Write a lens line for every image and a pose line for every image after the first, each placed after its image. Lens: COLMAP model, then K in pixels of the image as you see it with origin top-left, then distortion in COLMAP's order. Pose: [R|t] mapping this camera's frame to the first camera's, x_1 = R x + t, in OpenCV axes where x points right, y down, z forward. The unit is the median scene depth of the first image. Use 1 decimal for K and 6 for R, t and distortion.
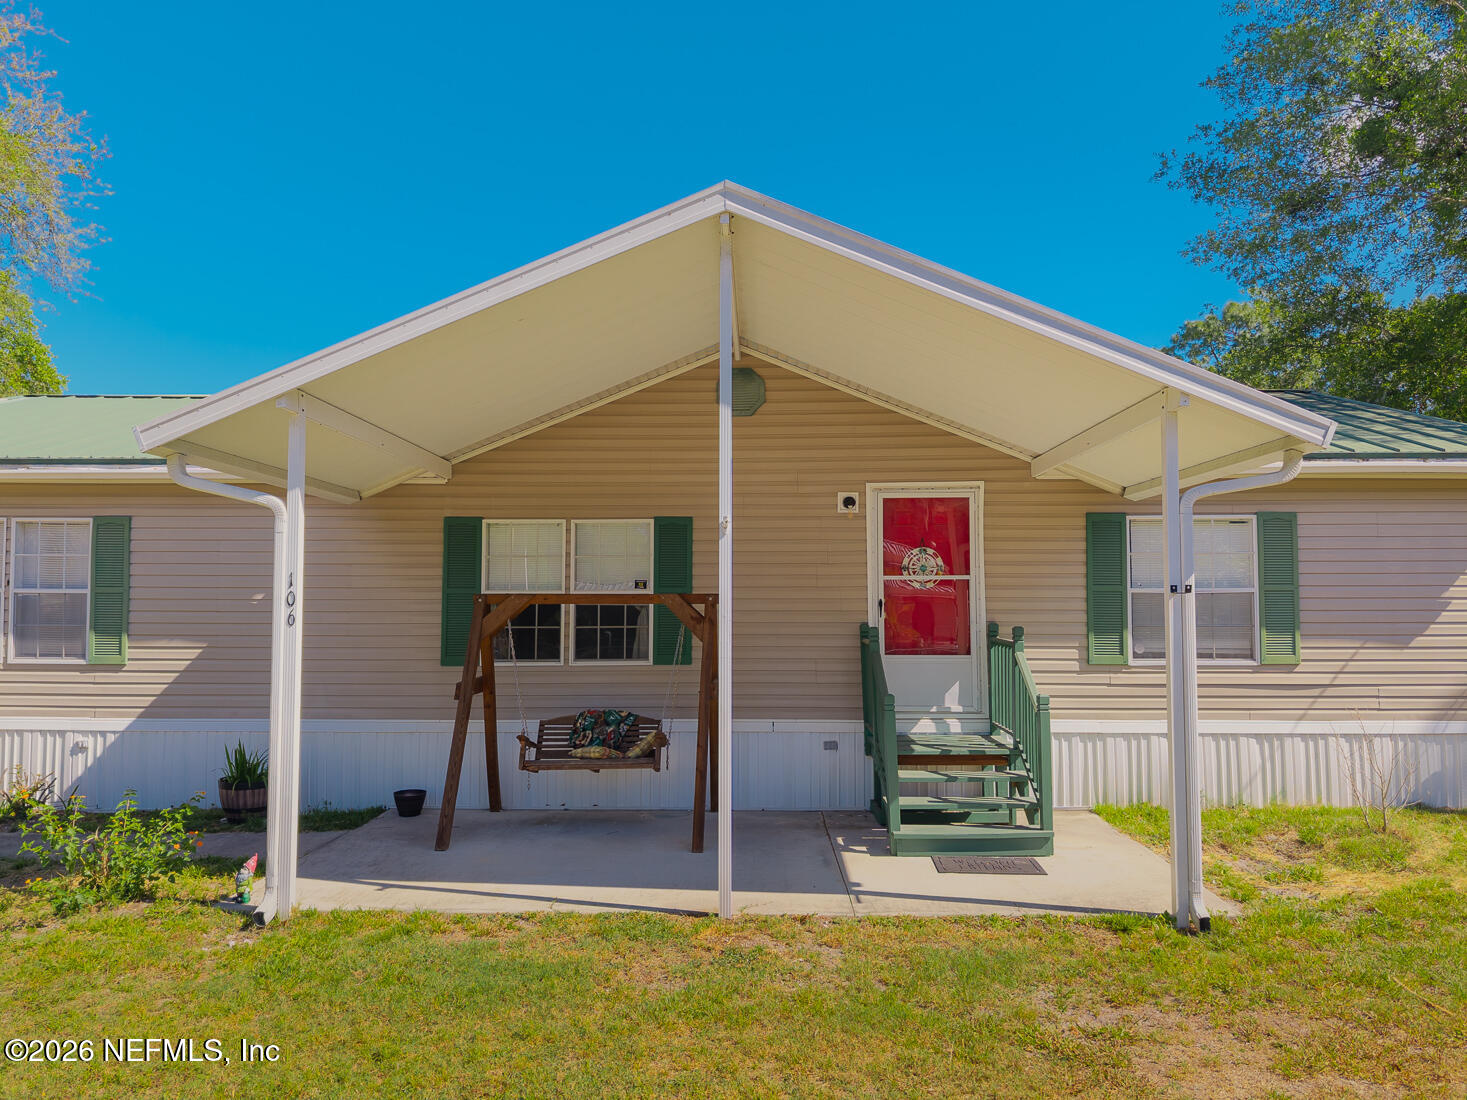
lens RADIAL K [[1004.7, 0, 726.9], [0, 1004.7, 541.8], [0, 0, 1]] dist [0.003044, -0.007197]
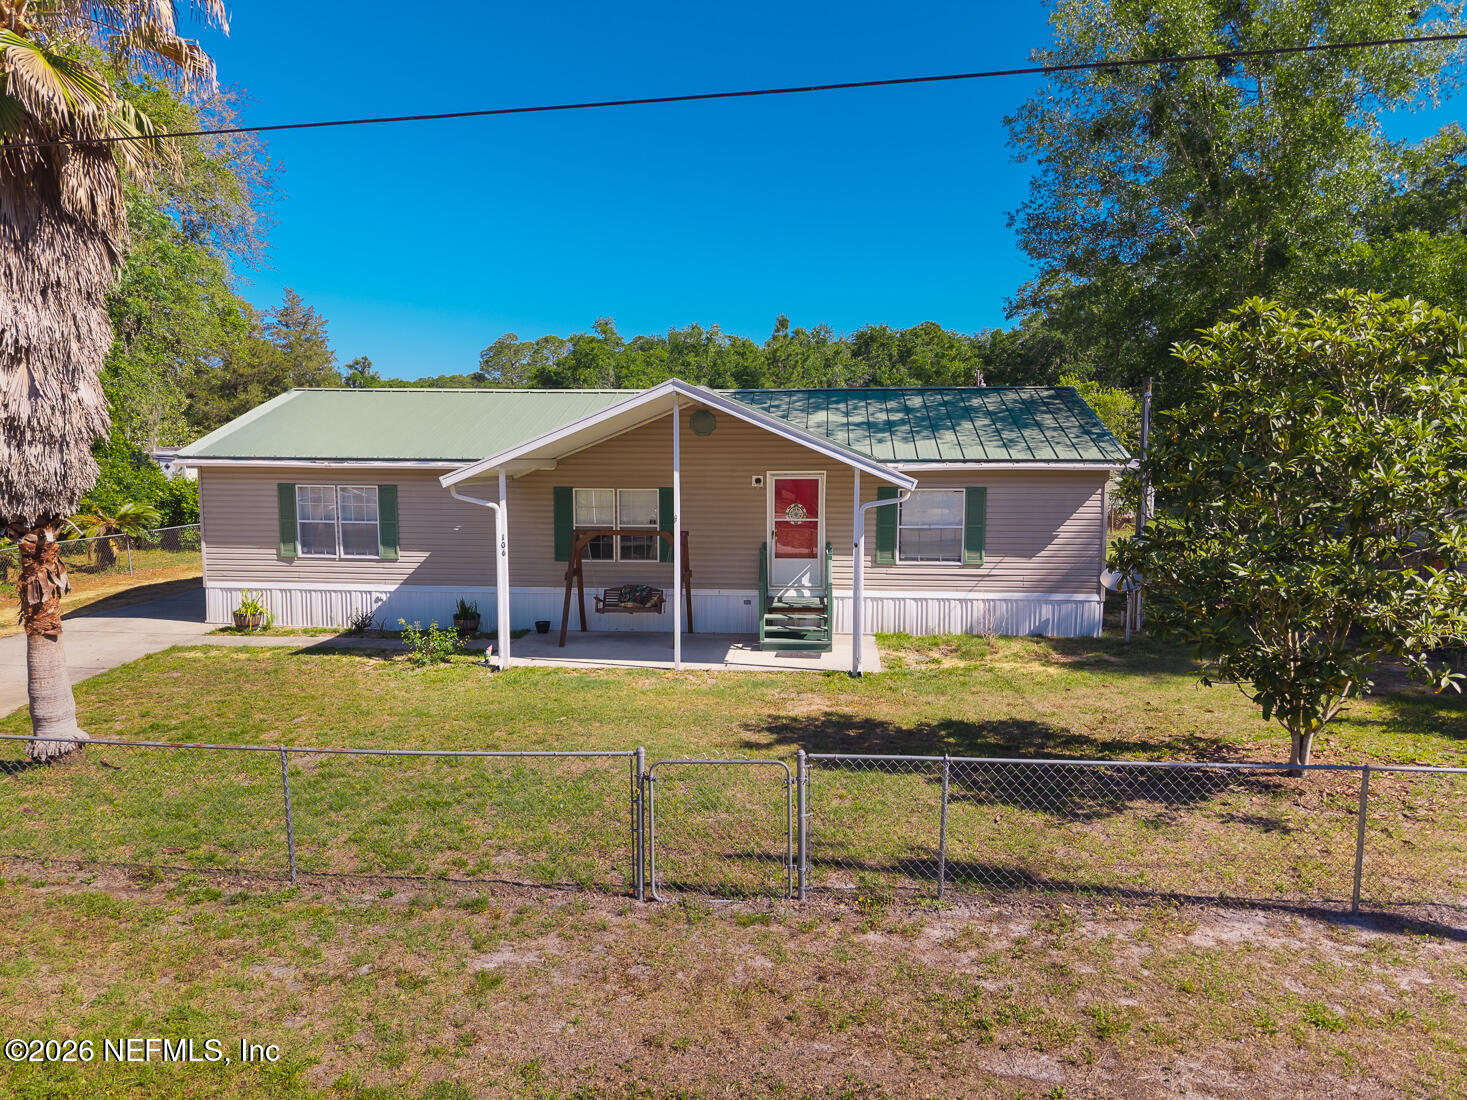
lens RADIAL K [[1004.7, 0, 756.9], [0, 1004.7, 550.0], [0, 0, 1]] dist [0.003044, -0.007197]
pose [[0.999465, 0.007946, -0.031737, 0.189427], [-0.002657, 0.986568, 0.163331, -0.235638], [0.032609, -0.163159, 0.986061, -0.996400]]
